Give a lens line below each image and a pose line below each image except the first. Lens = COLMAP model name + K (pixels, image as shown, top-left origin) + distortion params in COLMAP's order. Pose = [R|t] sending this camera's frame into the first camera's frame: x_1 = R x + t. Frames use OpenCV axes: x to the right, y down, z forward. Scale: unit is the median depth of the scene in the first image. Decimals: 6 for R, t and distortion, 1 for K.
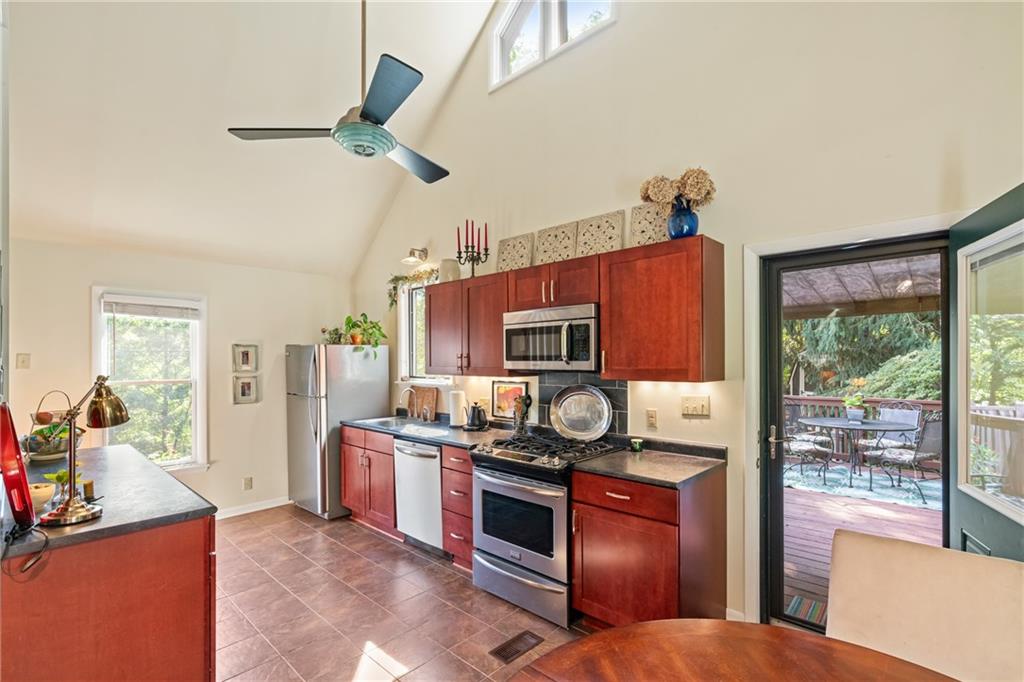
lens RADIAL K [[467.4, 0, 515.2], [0, 467.4, 355.9], [0, 0, 1]] dist [-0.011594, 0.005511]
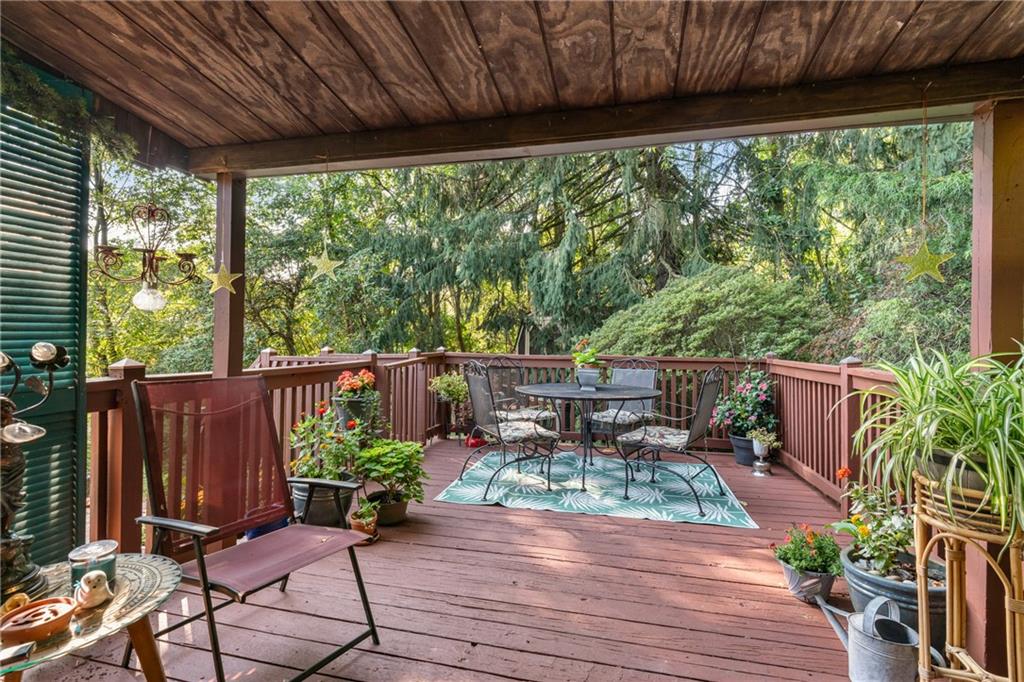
lens RADIAL K [[467.4, 0, 513.1], [0, 467.4, 338.9], [0, 0, 1]] dist [-0.011594, 0.005511]
pose [[0.871338, 0.009108, 0.490598, 0.546021], [-0.016165, 0.999818, 0.010150, 0.119141], [-0.490417, -0.016775, 0.871327, 0.837308]]
